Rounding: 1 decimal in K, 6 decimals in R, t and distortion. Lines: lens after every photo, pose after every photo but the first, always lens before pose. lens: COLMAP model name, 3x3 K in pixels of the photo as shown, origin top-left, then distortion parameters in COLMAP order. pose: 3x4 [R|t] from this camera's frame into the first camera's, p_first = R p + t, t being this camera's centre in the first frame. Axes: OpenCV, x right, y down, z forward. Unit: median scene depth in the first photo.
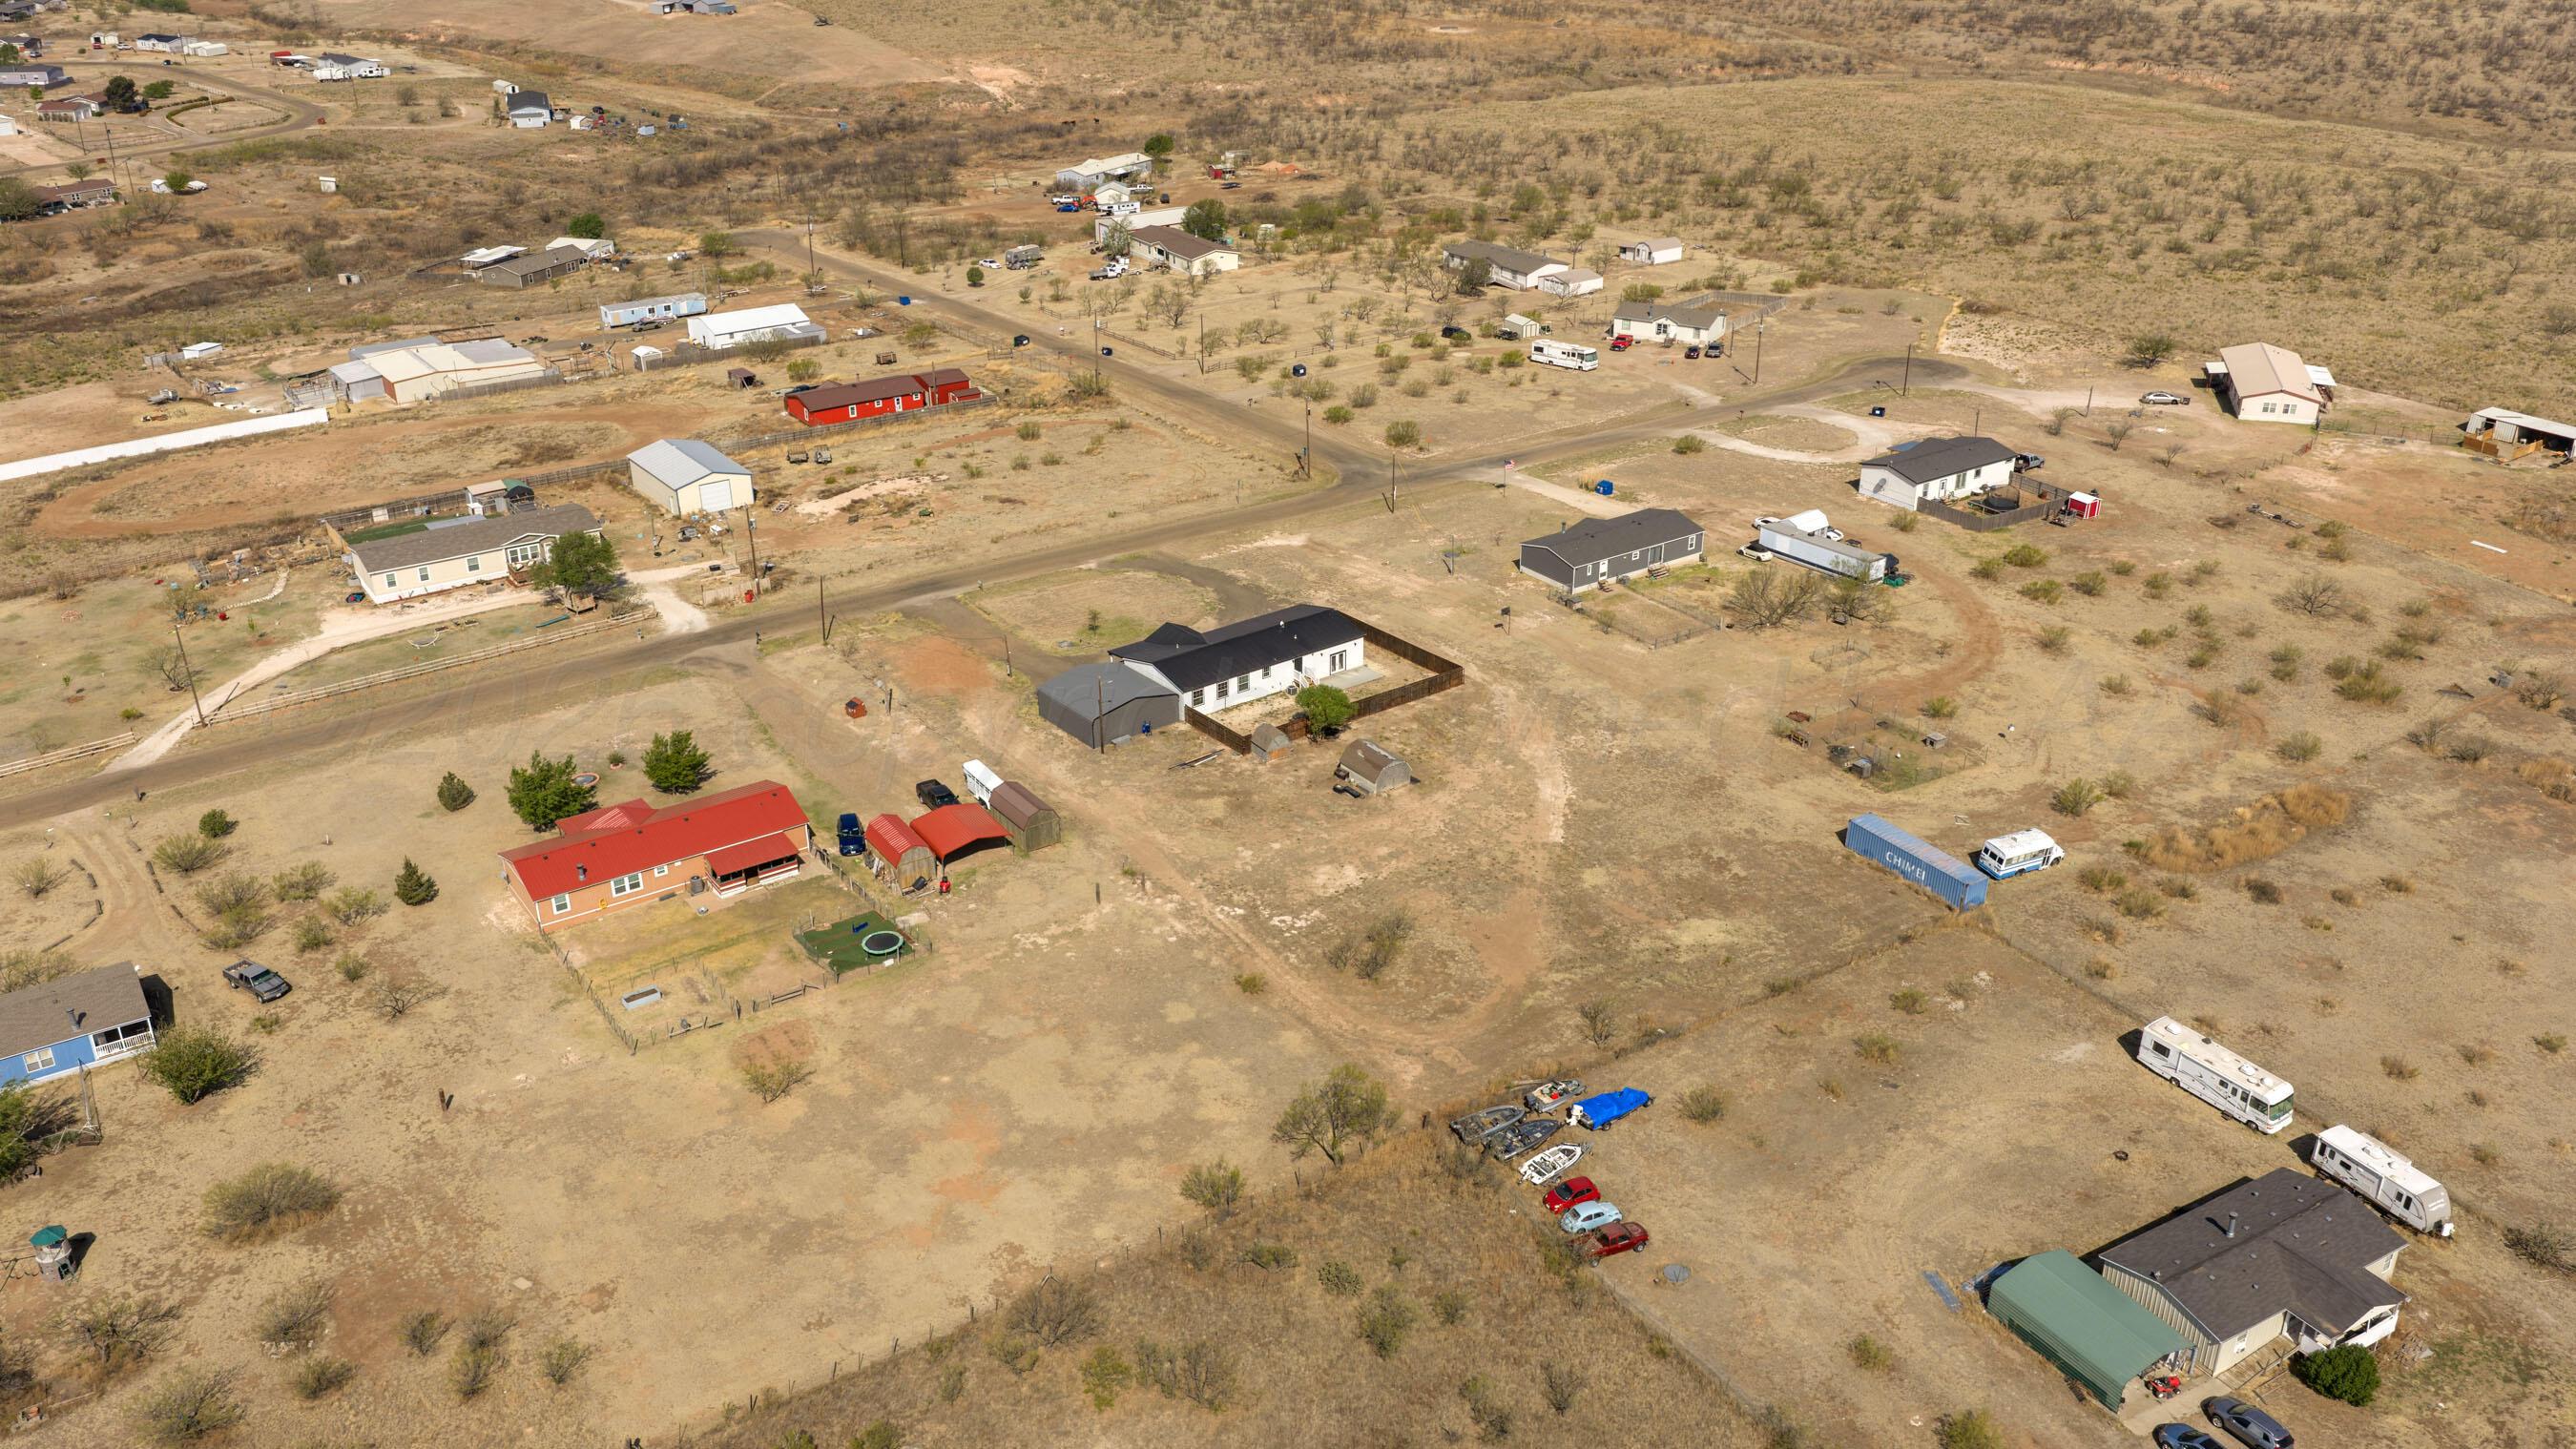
lens RADIAL K [[2132.6, 0, 1294.6], [0, 2132.6, 727.4], [0, 0, 1]] dist [0.023729, -0.053638]
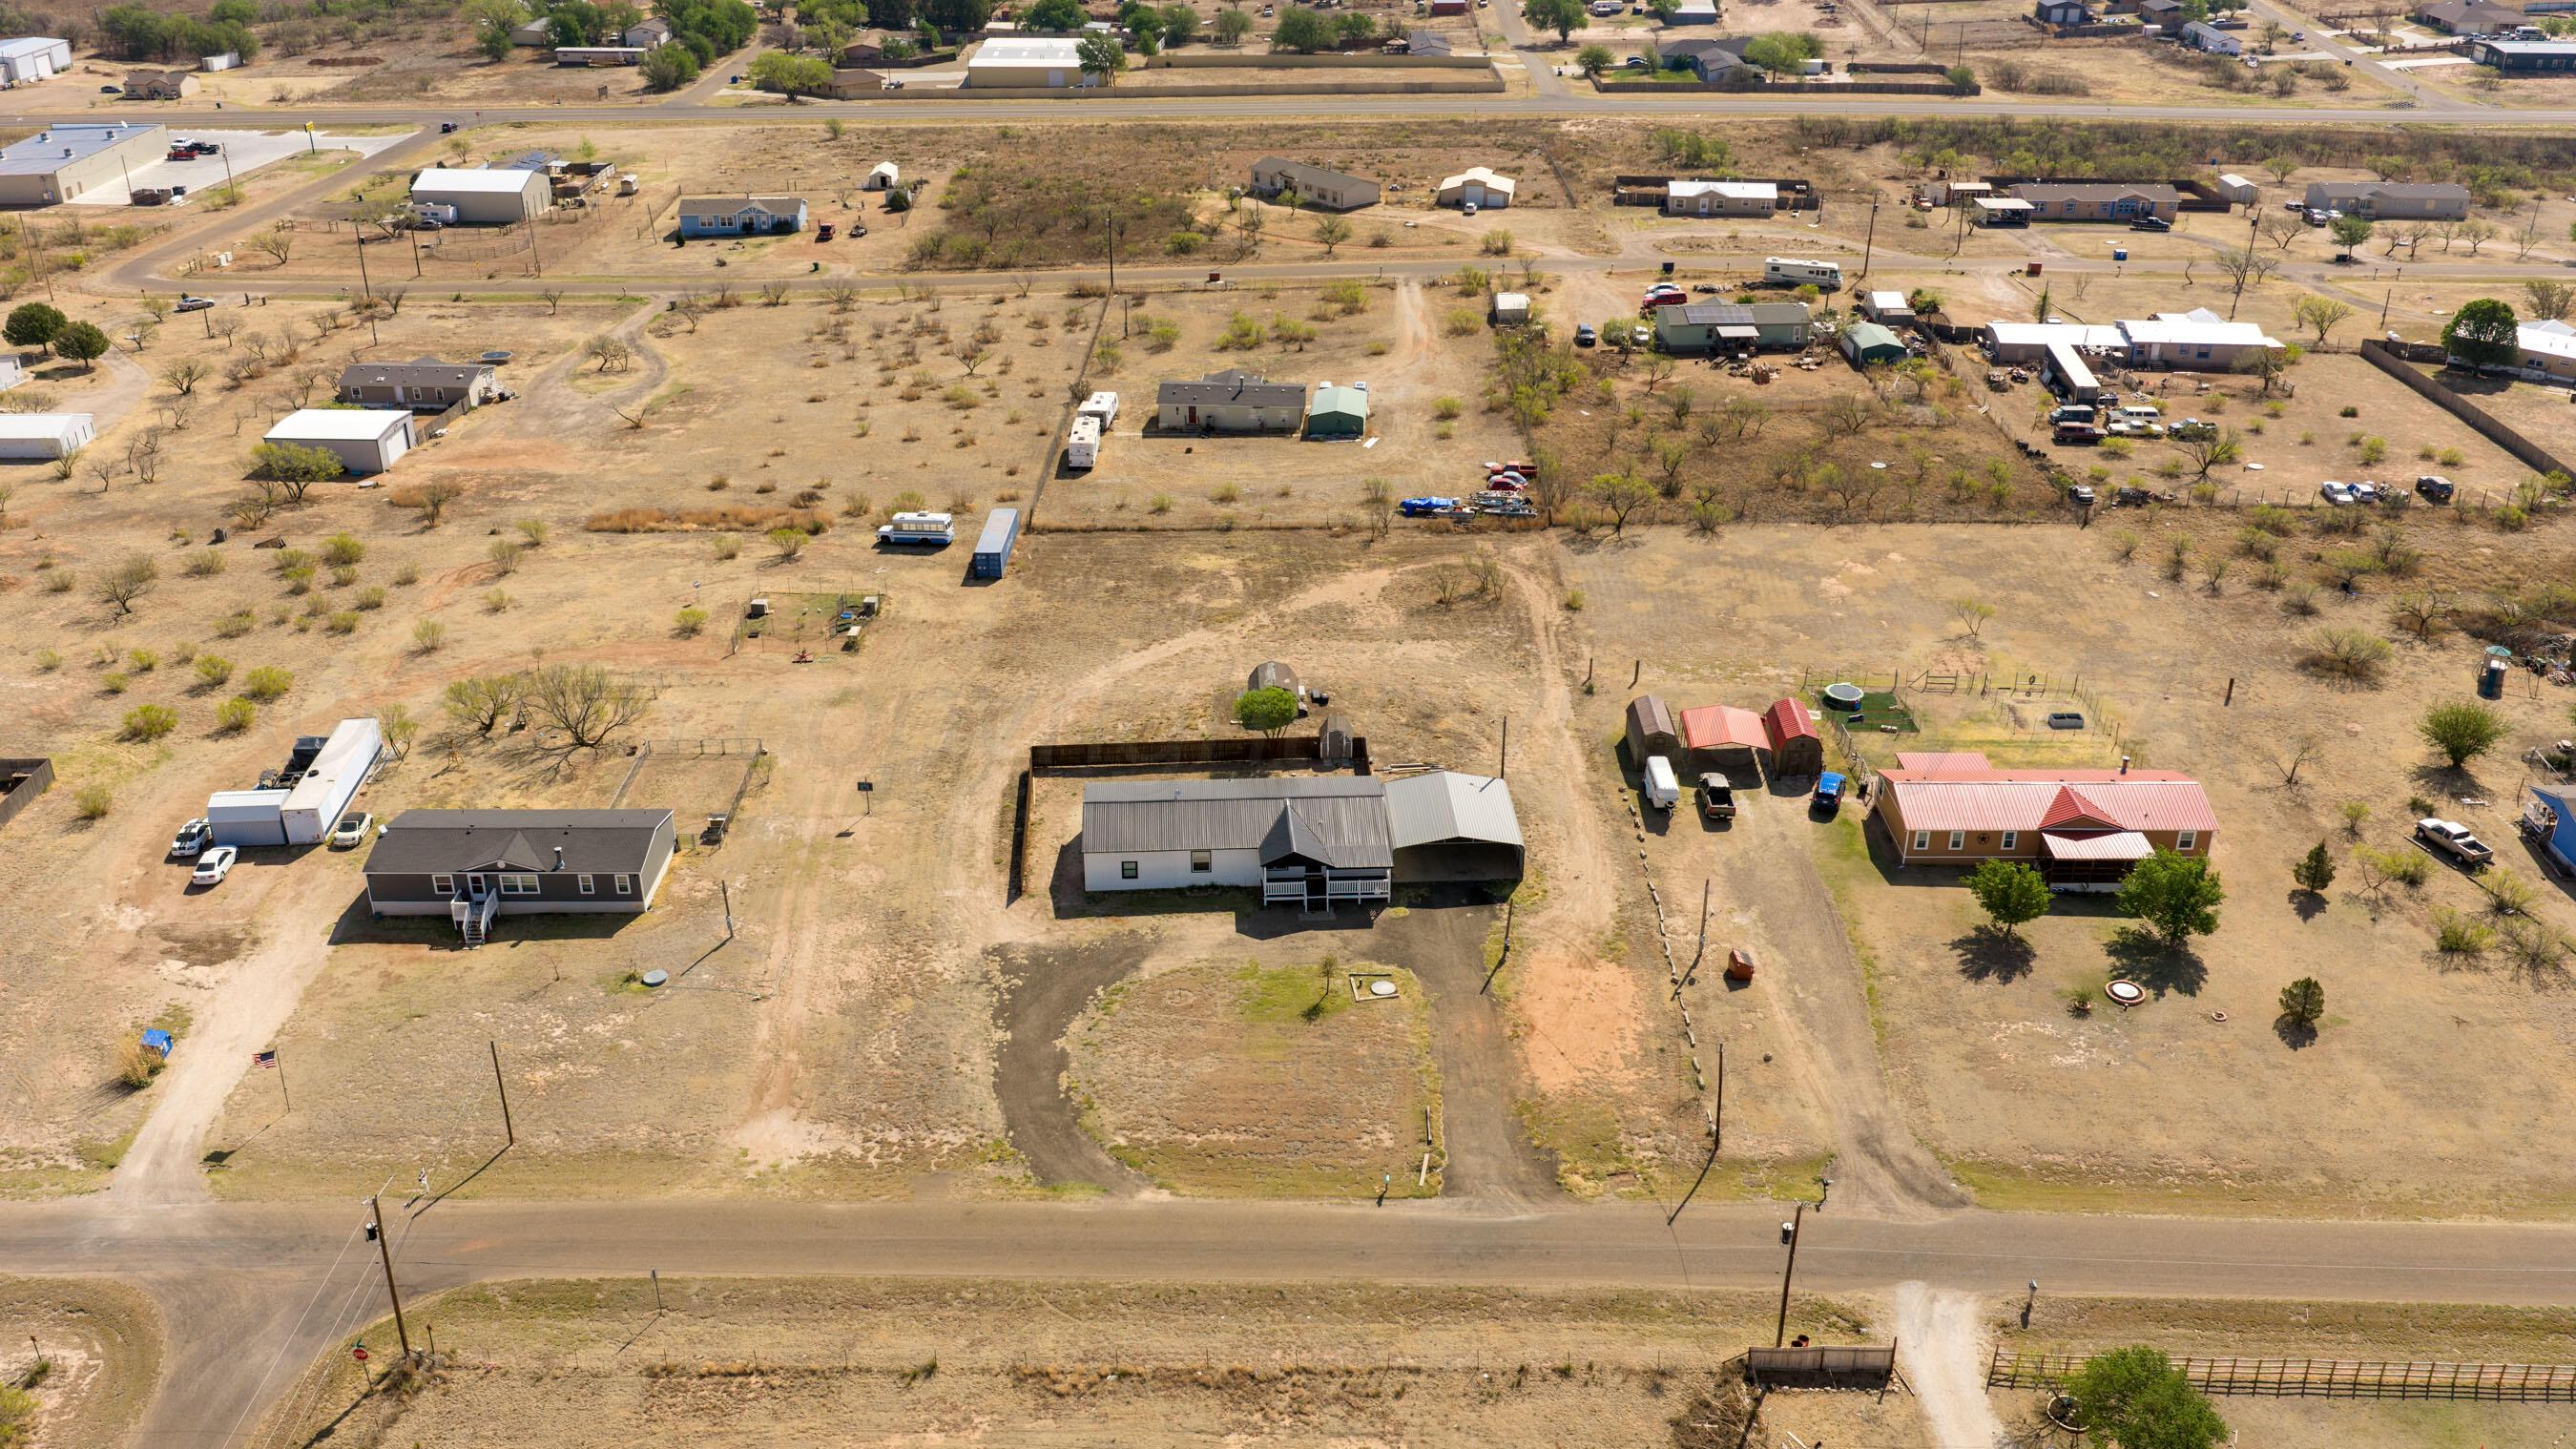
lens RADIAL K [[2192.4, 0, 1288.0], [0, 2192.4, 724.5], [0, 0, 1]] dist [0.022898, -0.056511]
pose [[-0.822211, -0.251880, 0.510417, -0.420714], [0.245447, 0.652188, 0.717222, -0.601321], [-0.513542, 0.714988, -0.474413, 1.322557]]
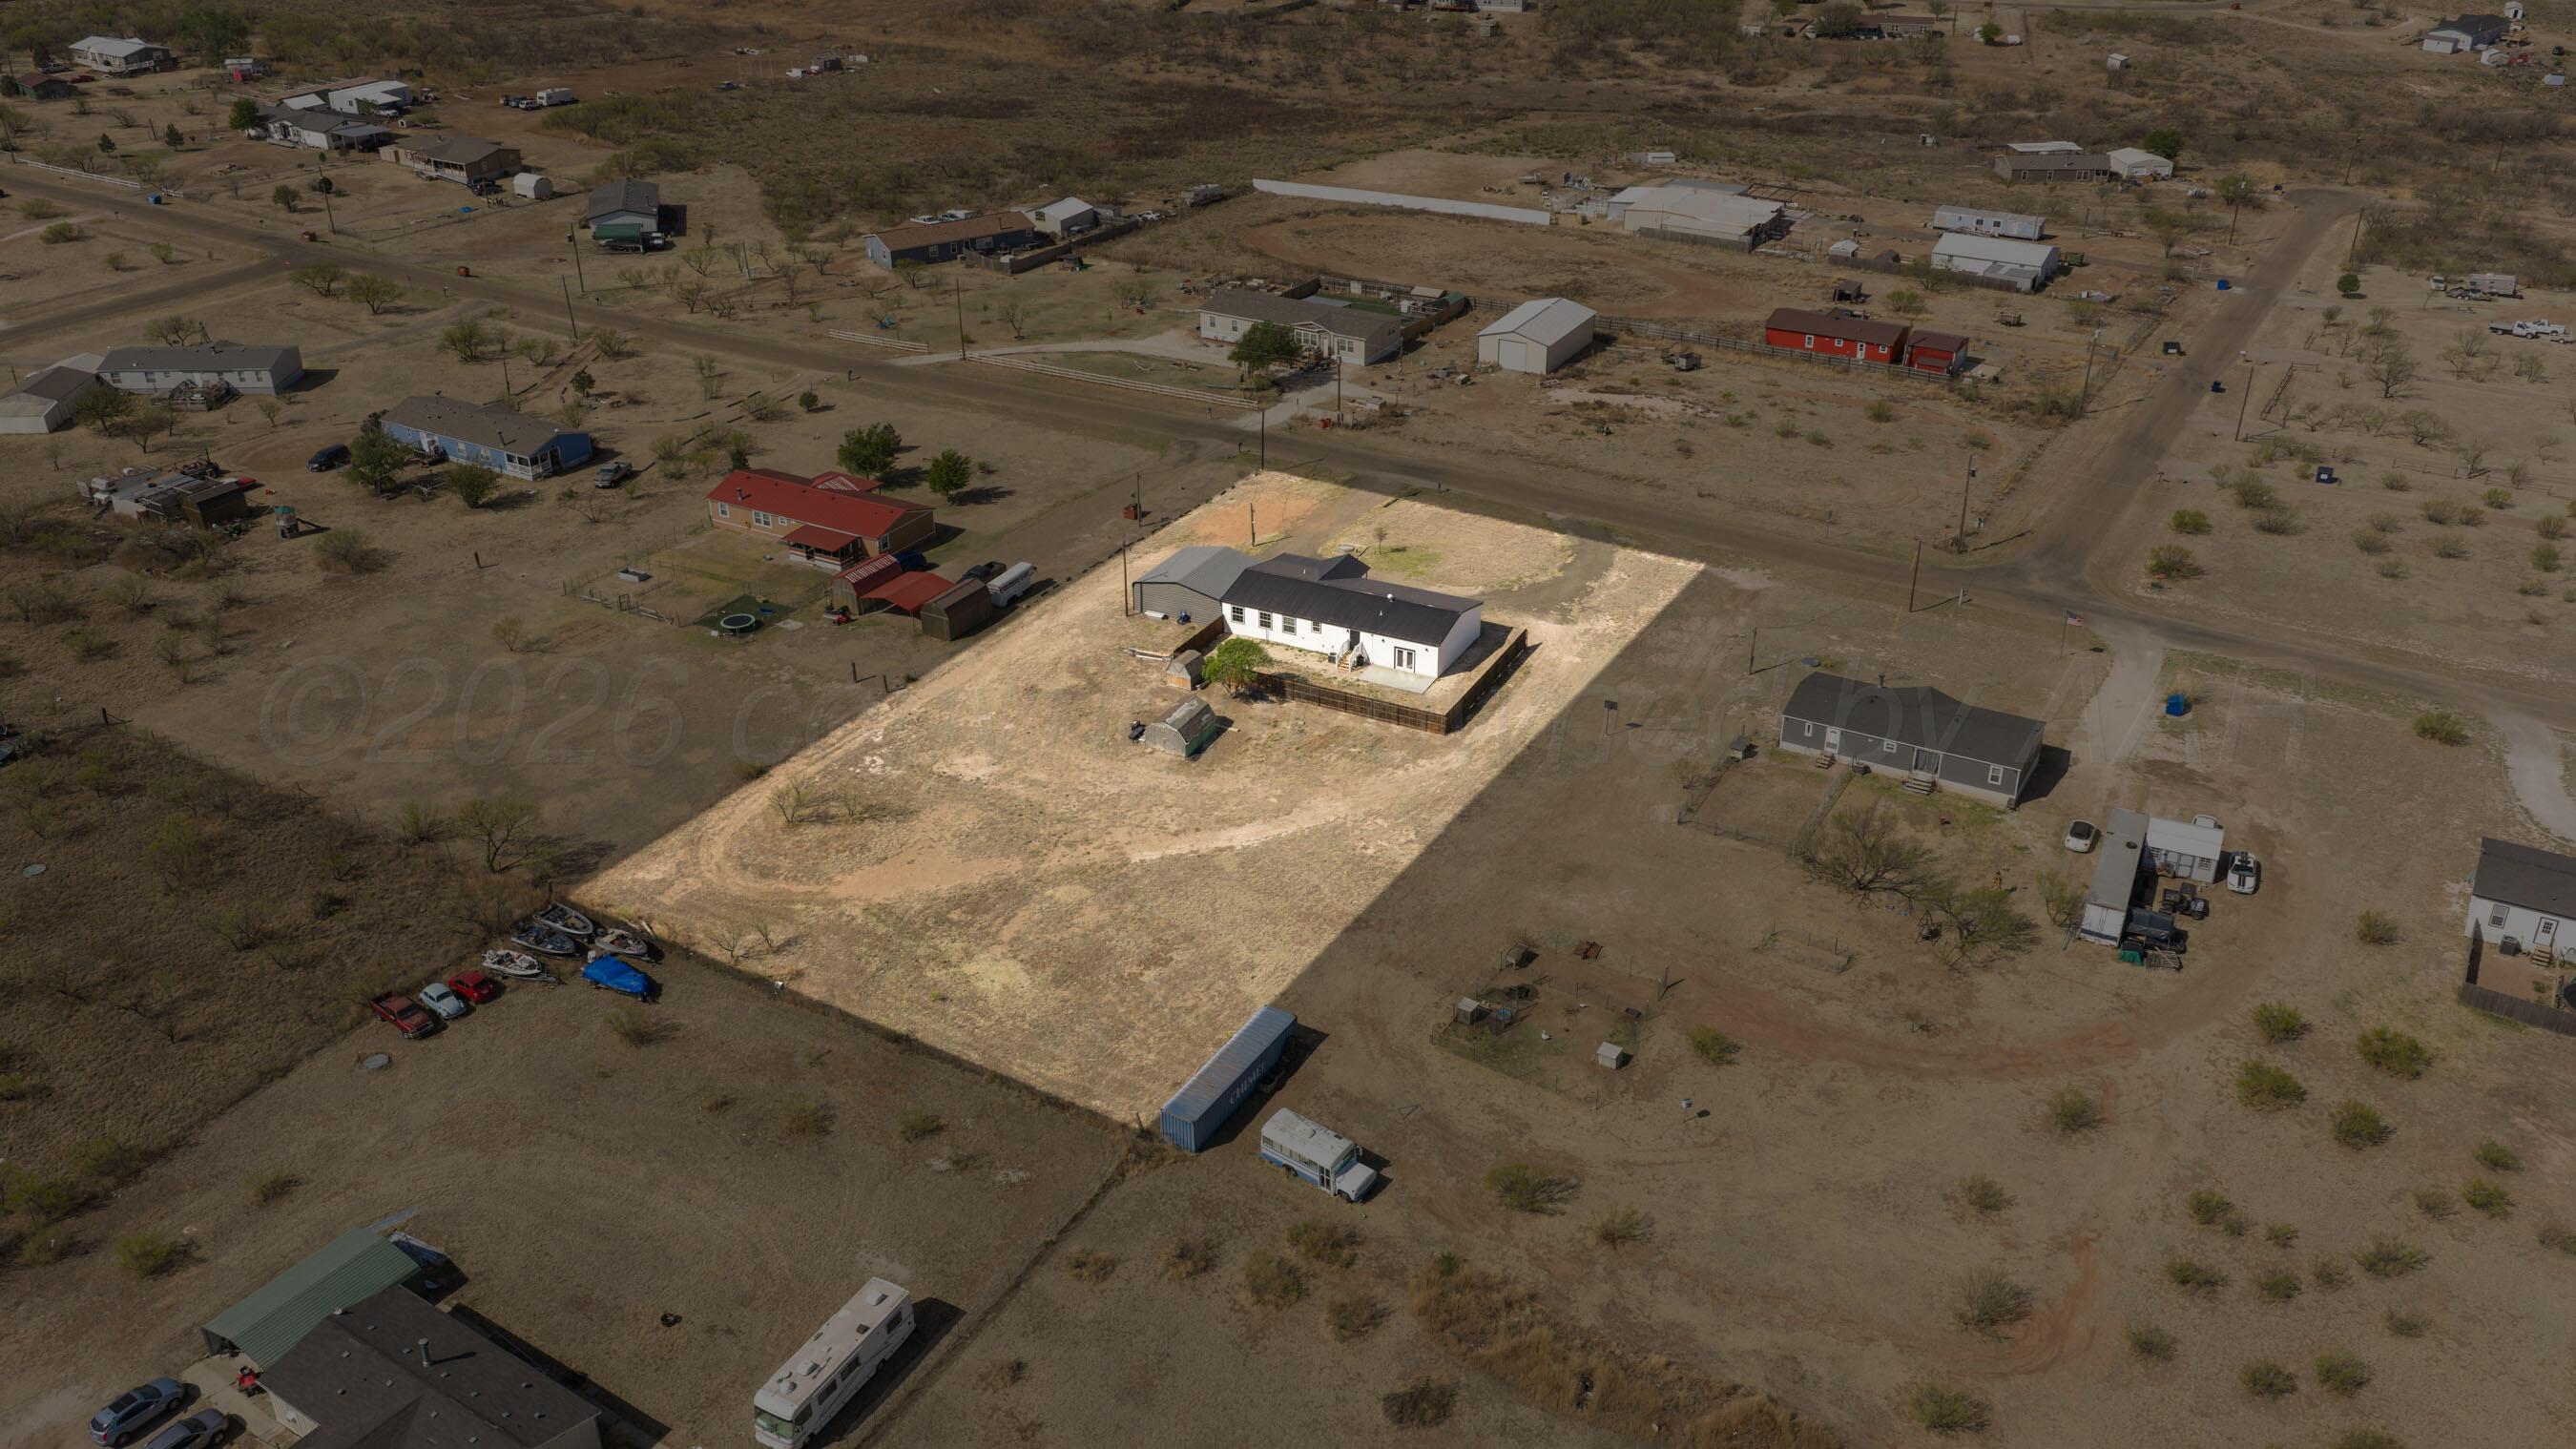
lens RADIAL K [[2132.6, 0, 1294.6], [0, 2132.6, 727.4], [0, 0, 1]] dist [0.023729, -0.053638]
pose [[0.429959, 0.425280, -0.796412, 0.734349], [-0.383269, 0.884659, 0.265487, -0.227550], [0.817459, 0.191092, 0.543364, 0.473860]]
